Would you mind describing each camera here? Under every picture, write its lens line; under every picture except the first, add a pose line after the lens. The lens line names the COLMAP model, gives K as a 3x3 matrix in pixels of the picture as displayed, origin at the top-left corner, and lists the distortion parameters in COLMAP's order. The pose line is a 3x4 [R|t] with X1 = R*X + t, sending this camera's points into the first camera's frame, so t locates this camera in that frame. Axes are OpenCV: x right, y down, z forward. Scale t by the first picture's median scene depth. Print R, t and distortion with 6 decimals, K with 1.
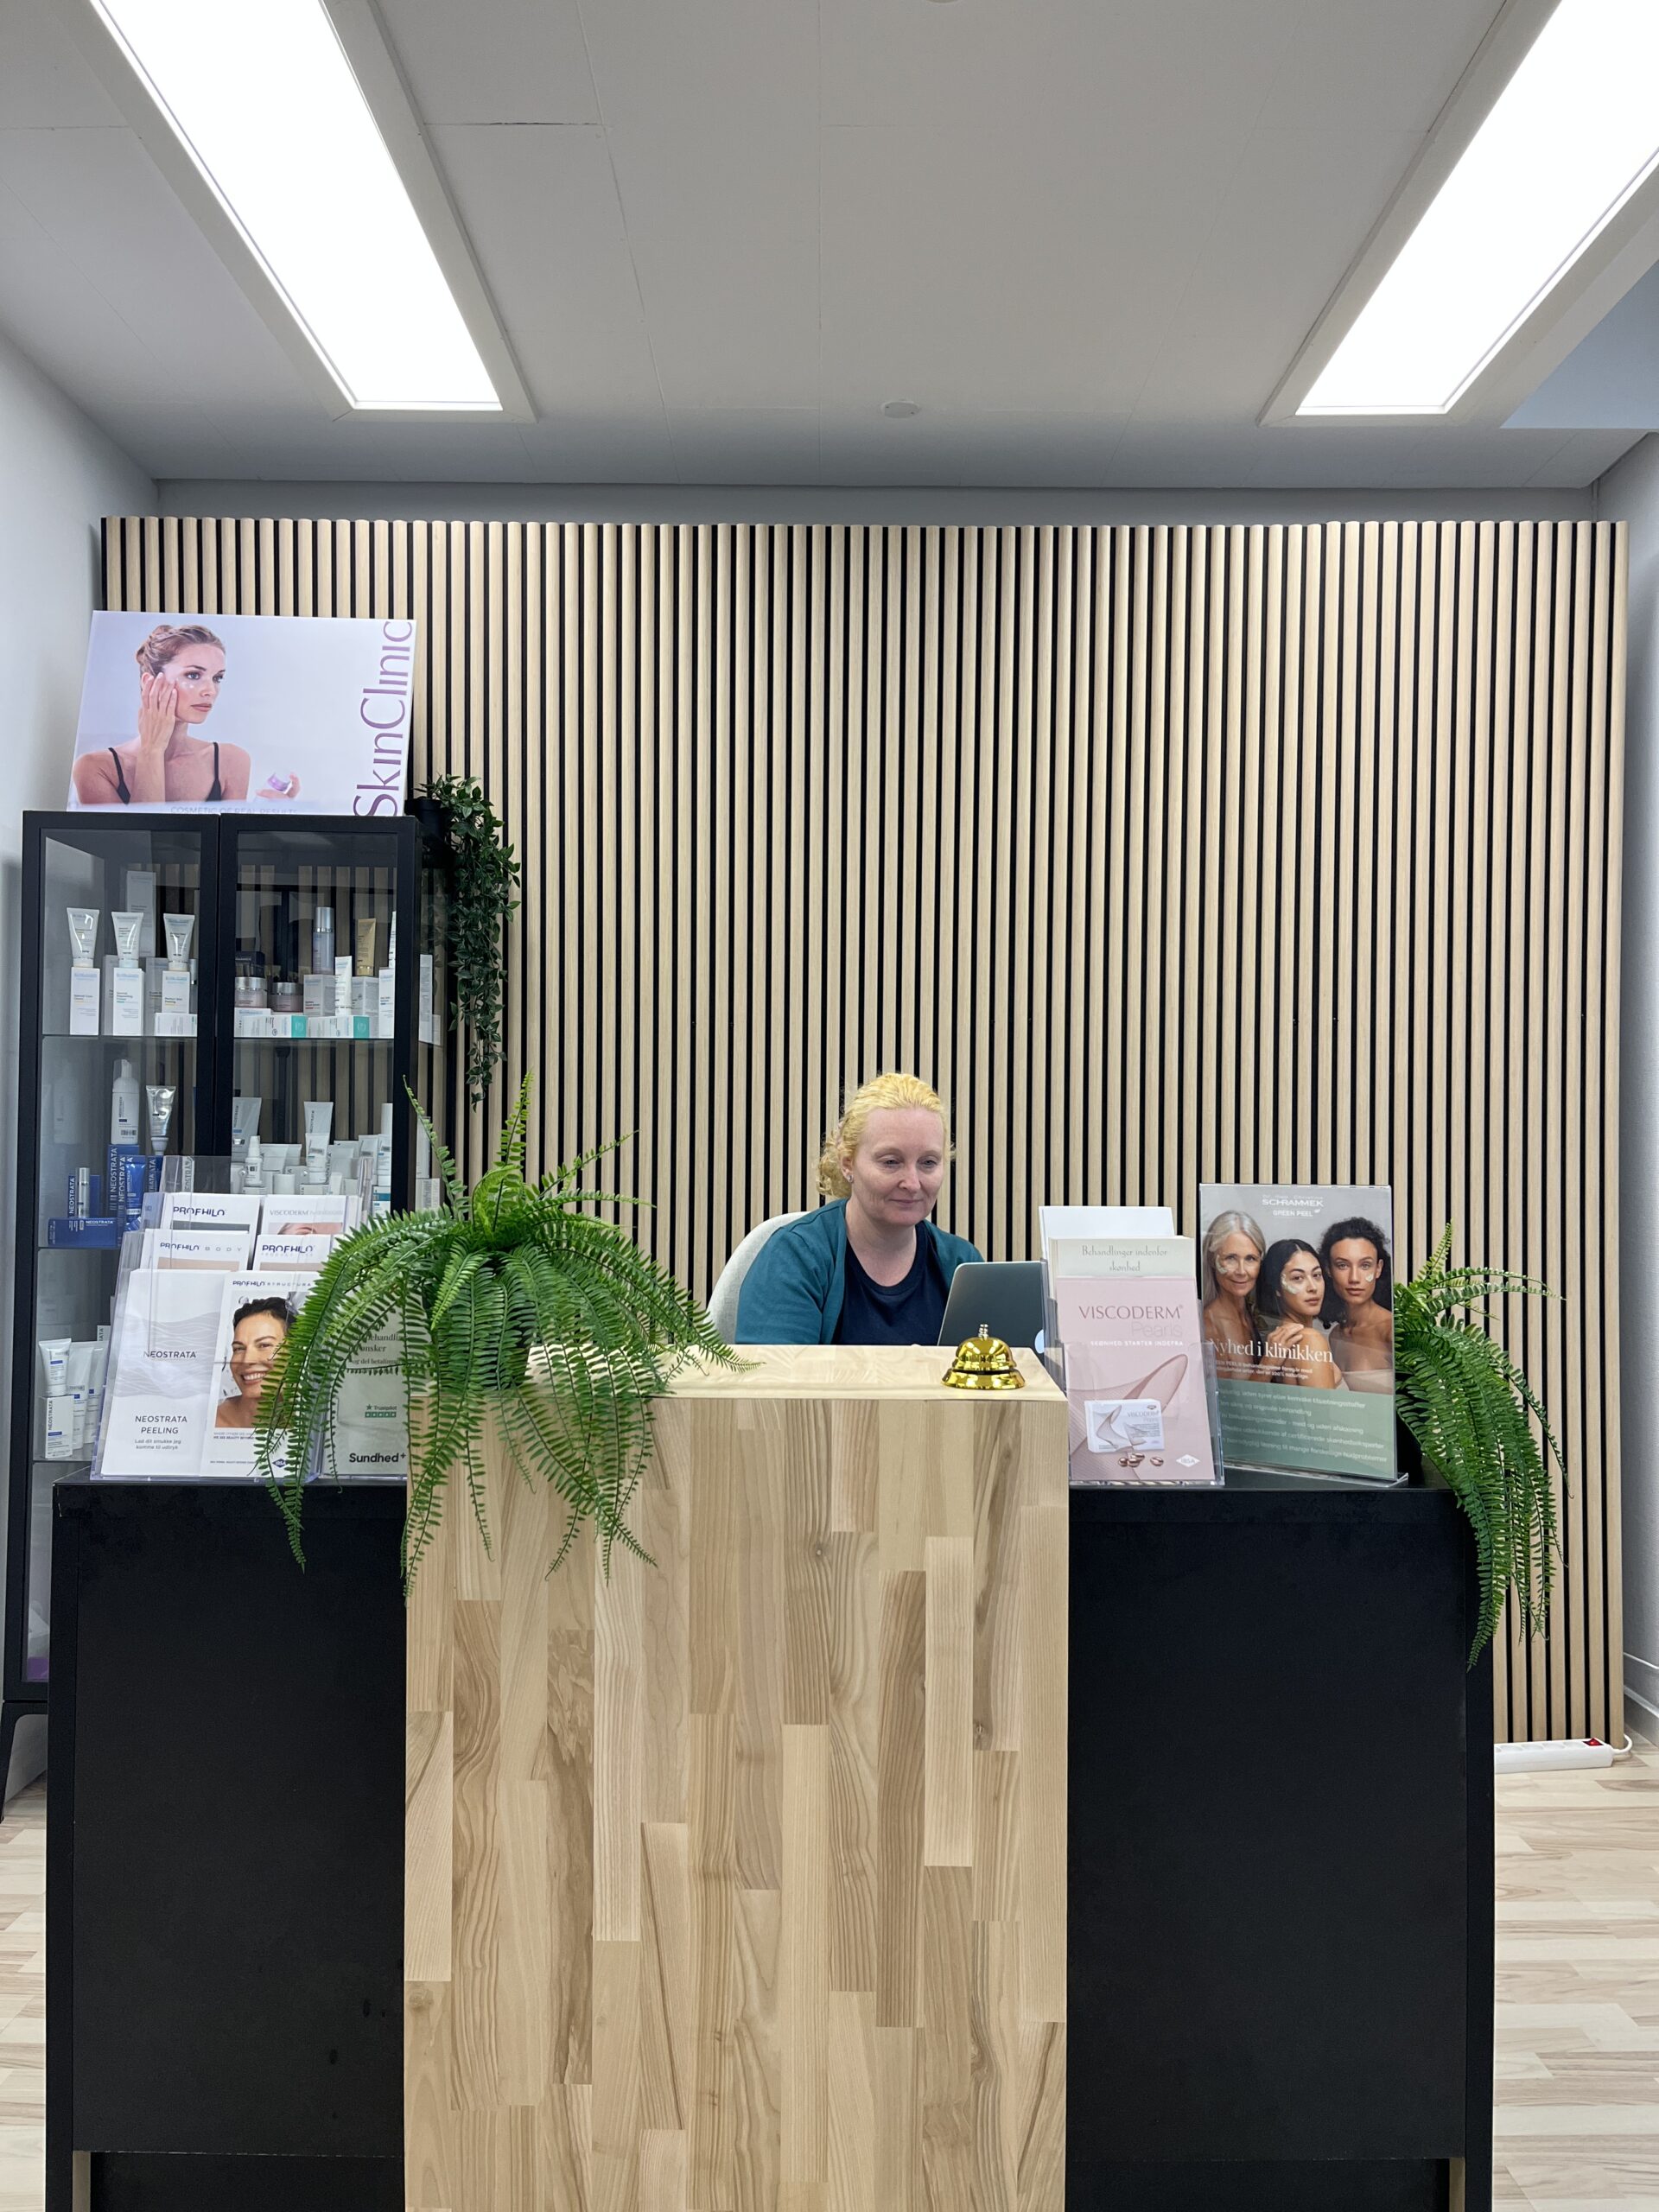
lens RADIAL K [[1683.2, 0, 823.0], [0, 1683.2, 1097.8], [0, 0, 1]] dist [0.063569, -0.084987]
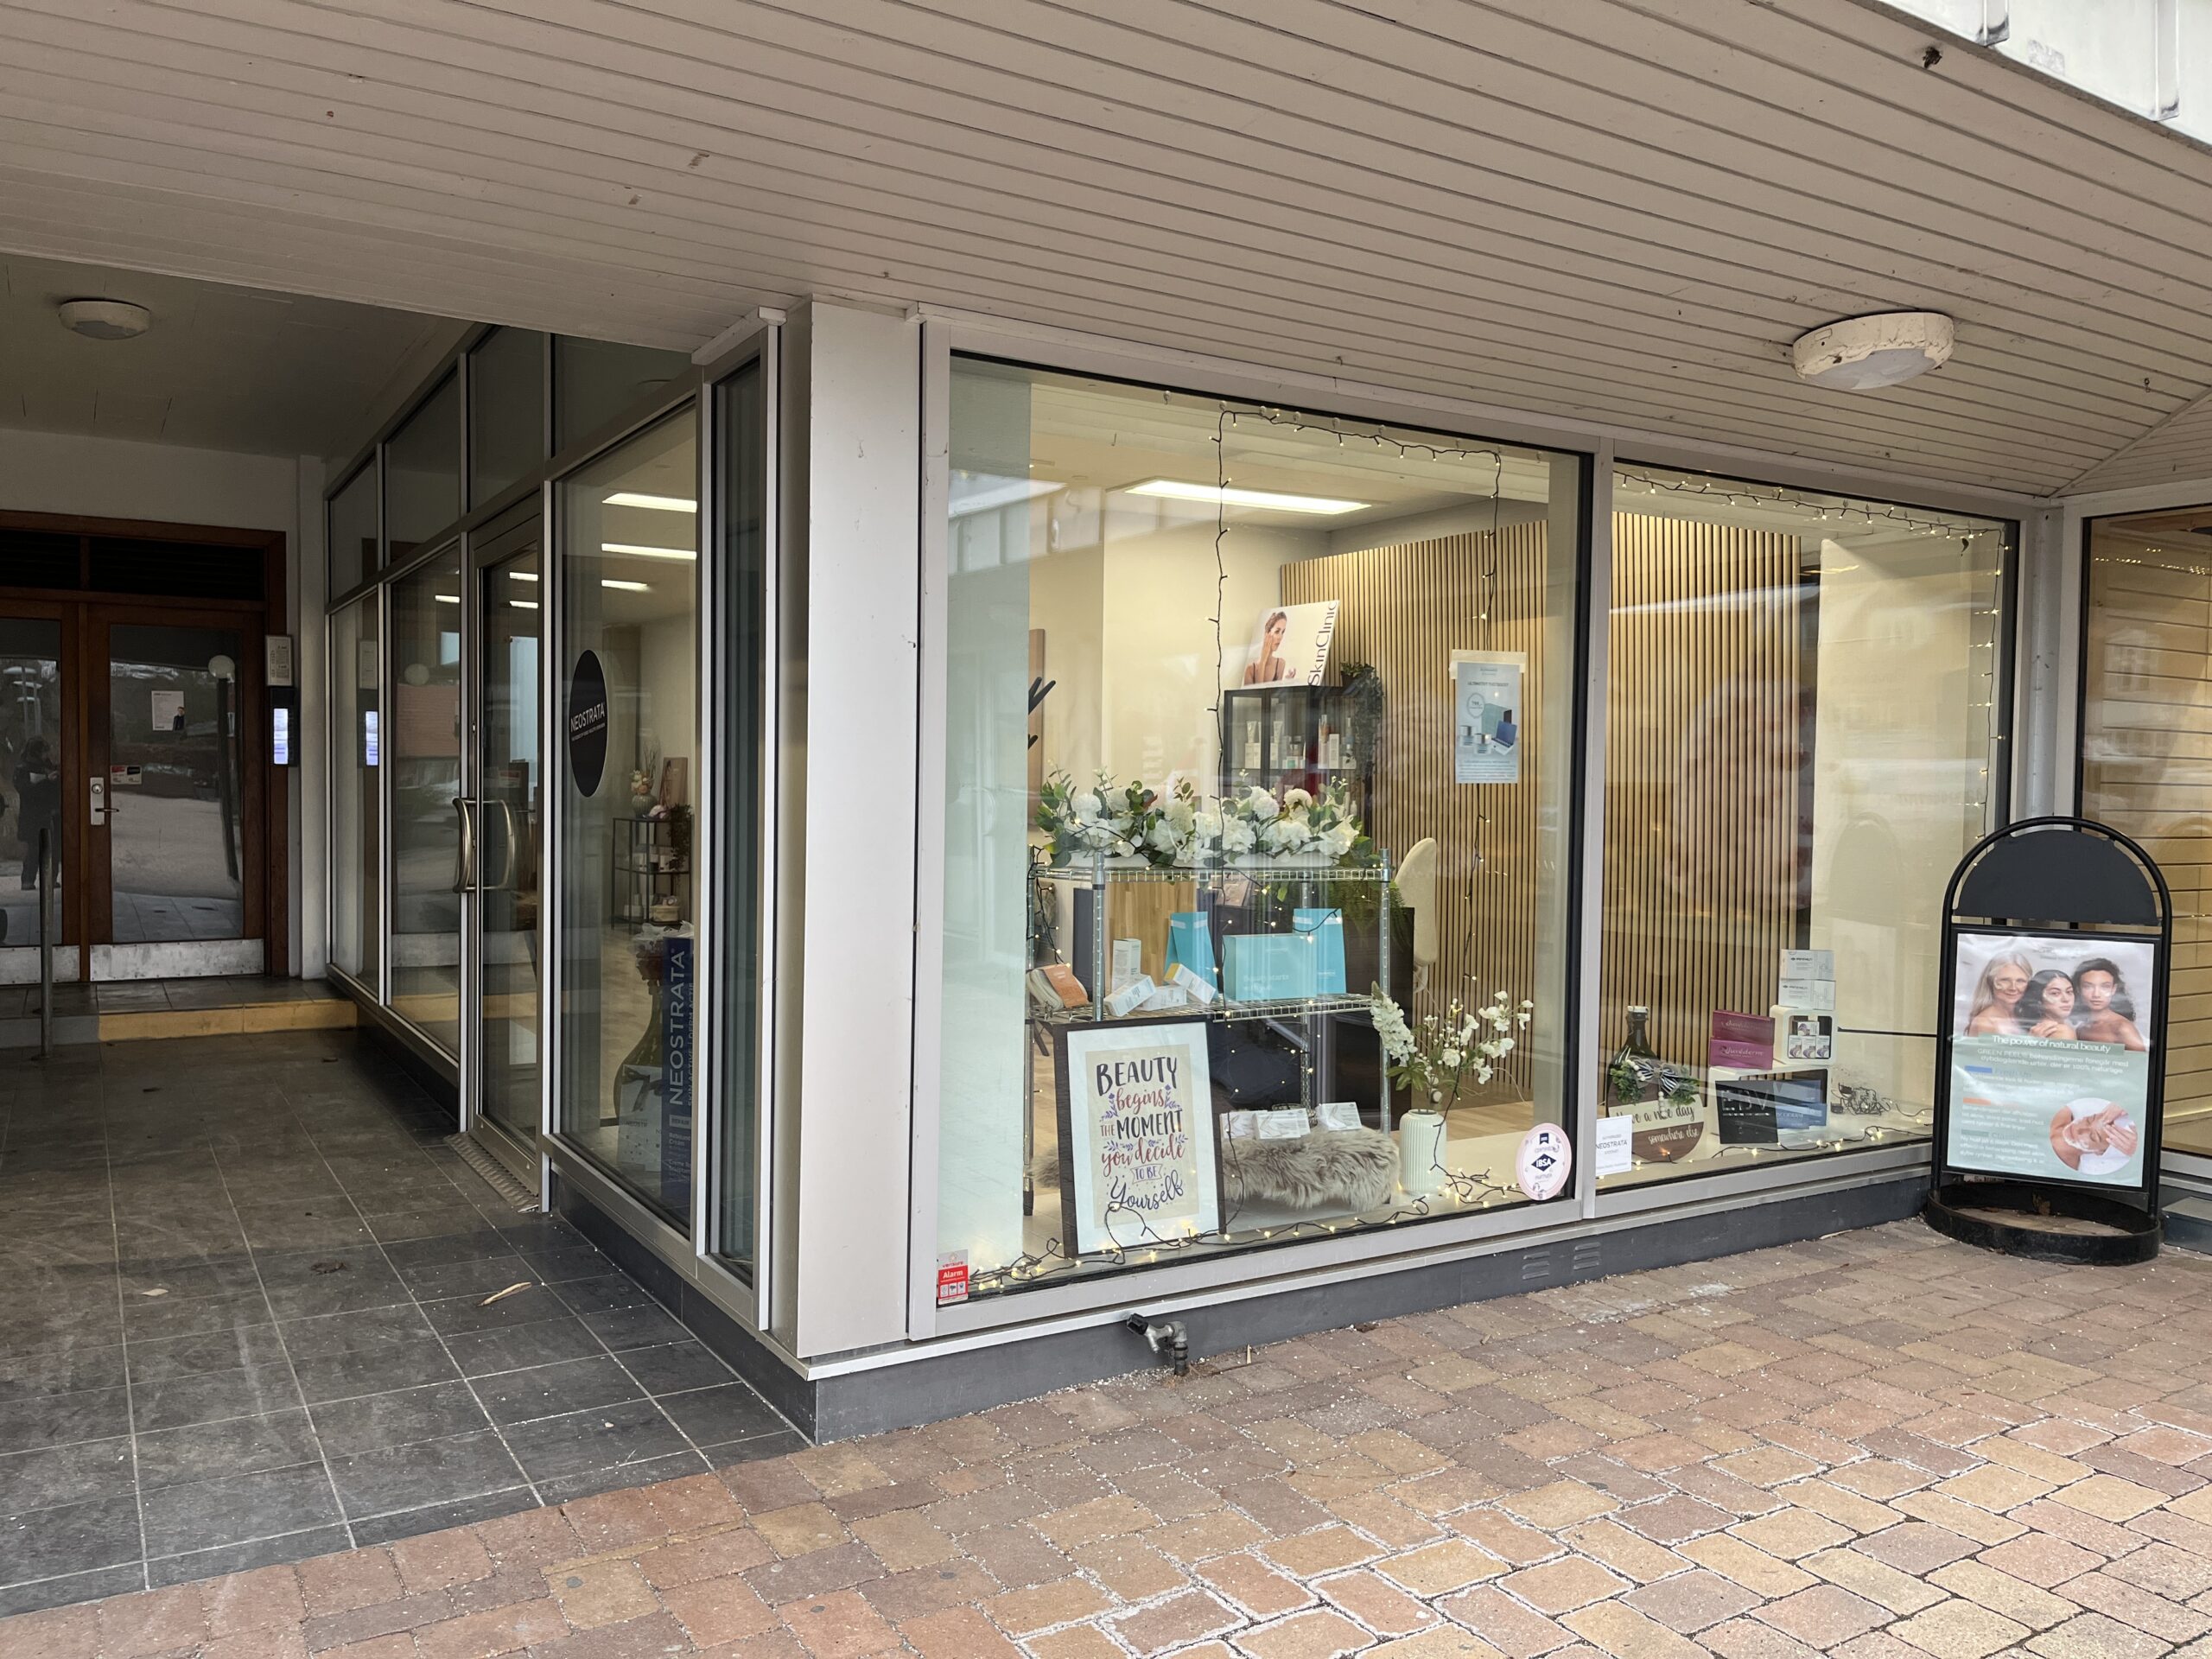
lens RADIAL K [[1683.2, 0, 1107.3], [0, 1683.2, 826.5], [0, 0, 1]] dist [0.063569, -0.084987]
pose [[0.524478, 0.025044, -0.851056, 3.086651], [0.015456, 0.999123, 0.038927, -0.088497], [0.851284, -0.033571, 0.523630, -1.102390]]
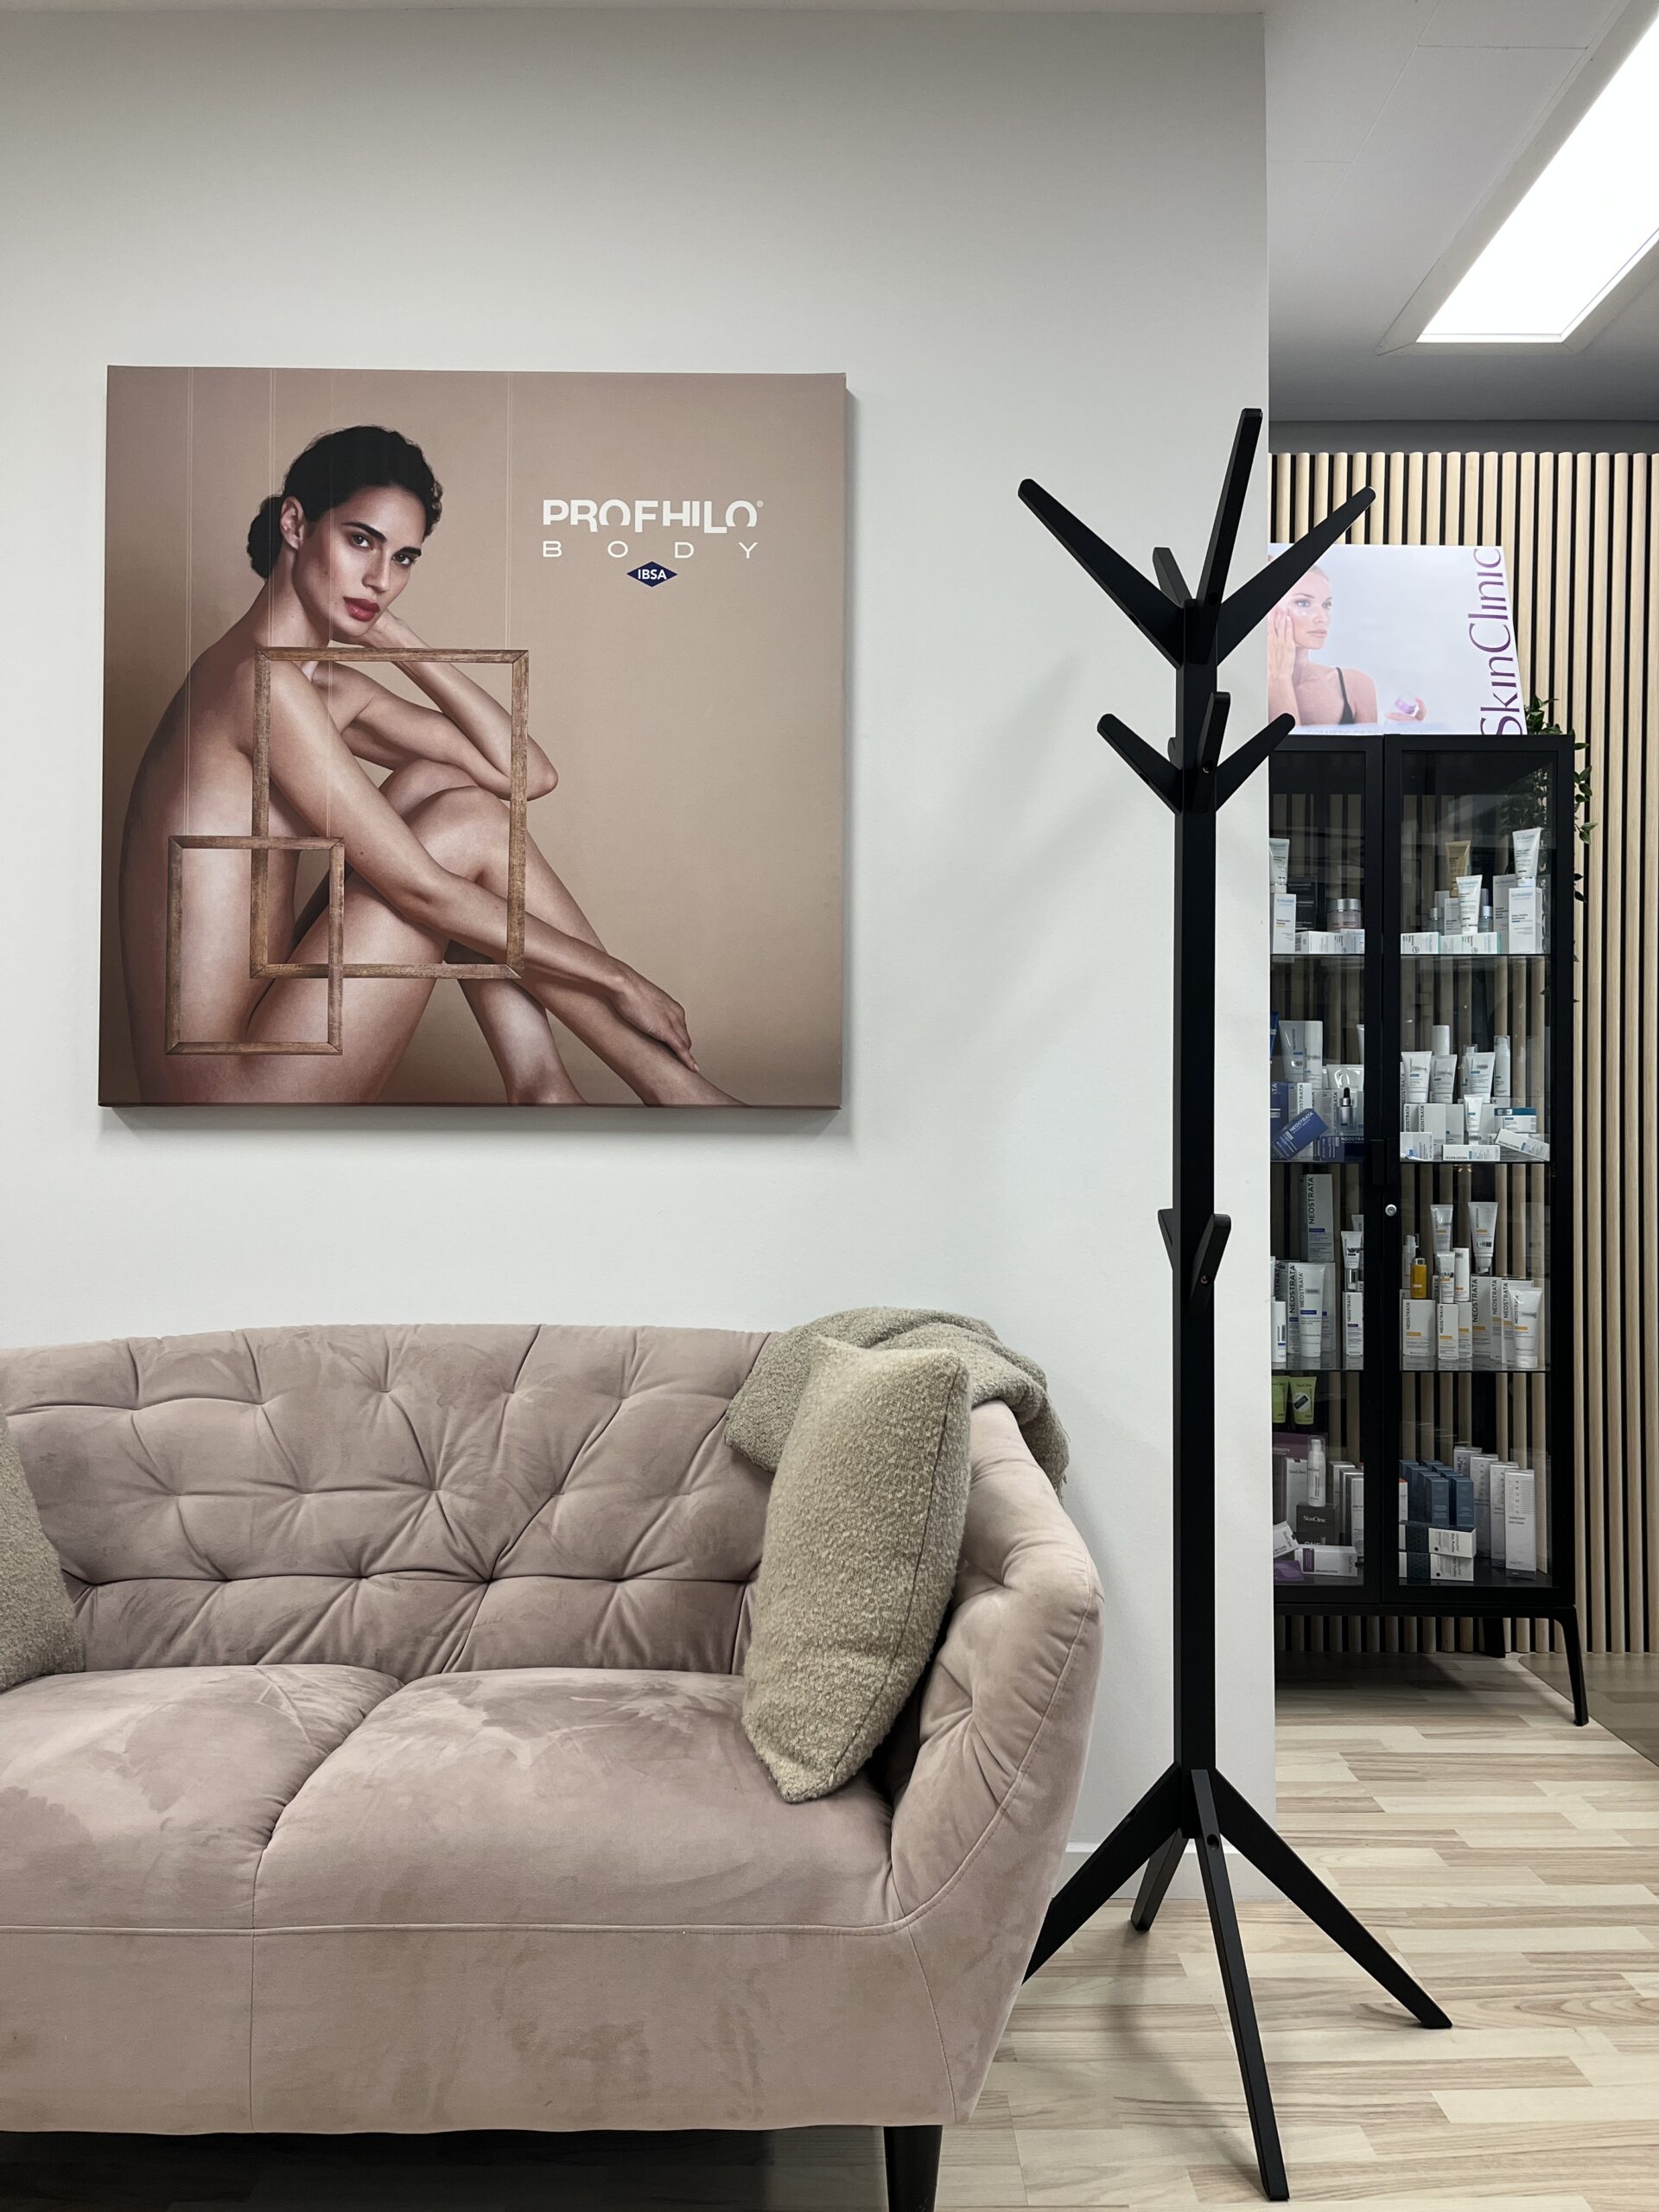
lens RADIAL K [[1683.2, 0, 830.1], [0, 1683.2, 1106.1], [0, 0, 1]] dist [0.063569, -0.084987]
pose [[0.999938, -0.003512, 0.010584, -1.174845], [0.003452, 0.999978, 0.005745, 0.082317], [-0.010603, -0.005708, 0.999927, -0.029904]]
